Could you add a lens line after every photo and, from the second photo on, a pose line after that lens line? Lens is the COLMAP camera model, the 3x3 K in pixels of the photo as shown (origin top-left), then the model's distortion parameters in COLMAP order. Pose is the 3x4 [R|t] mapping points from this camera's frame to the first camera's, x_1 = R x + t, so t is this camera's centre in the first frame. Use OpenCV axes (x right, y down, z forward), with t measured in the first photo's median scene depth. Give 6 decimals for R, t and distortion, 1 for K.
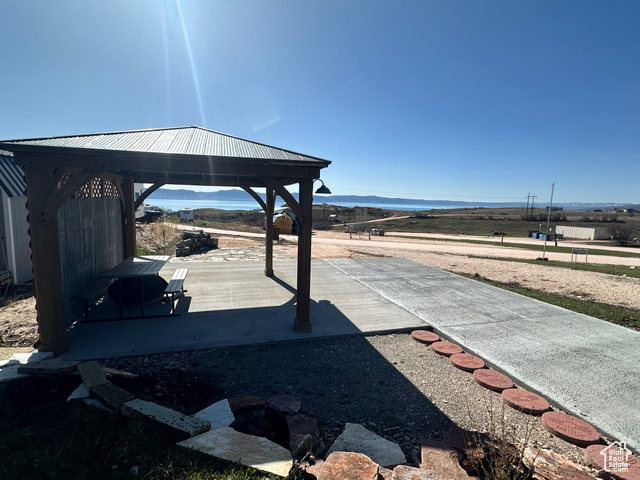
lens RADIAL K [[323.5, 0, 321.9], [0, 323.5, 238.5], [0, 0, 1]] dist [0.002464, -0.000688]
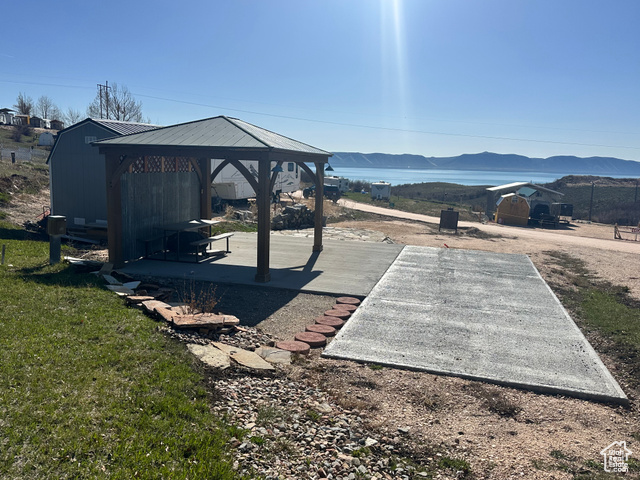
lens RADIAL K [[507.5, 0, 320.6], [0, 507.5, 242.1], [0, 0, 1]] dist [0.072553, -0.100112]
pose [[0.839945, 0.081577, -0.536505, 0.080394], [-0.069437, 0.996666, 0.042836, 0.002317], [0.538211, 0.001274, 0.842809, -0.035785]]
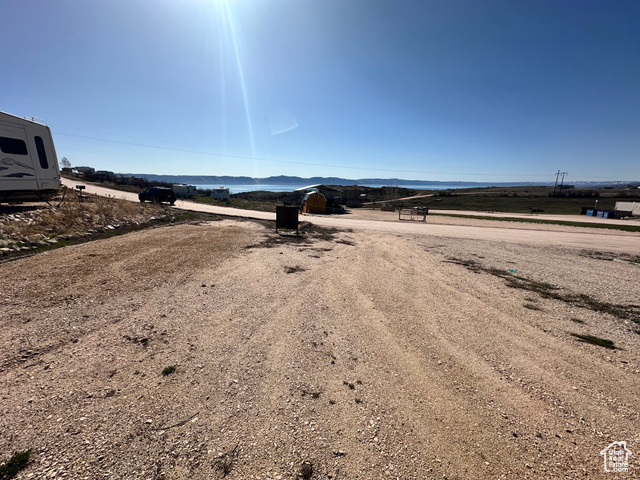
lens RADIAL K [[254.9, 0, 319.3], [0, 254.9, 238.5], [0, 0, 1]] dist [-0.002530, 0.000082]
pose [[0.992156, 0.008310, -0.124733, -0.015234], [0.003436, 0.995598, 0.093663, -0.007524], [0.124962, -0.093357, 0.987760, 0.210253]]
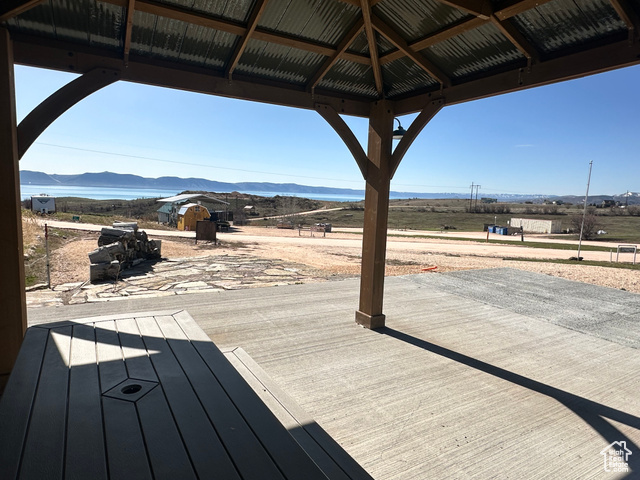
lens RADIAL K [[398.5, 0, 320.1], [0, 398.5, 238.5], [0, 0, 1]] dist [-0.004283, 0.002457]
pose [[0.974101, -0.016708, 0.225497, -0.040746], [0.015161, 0.999848, 0.008591, -0.000863], [-0.225606, -0.004949, 0.974206, 0.060358]]
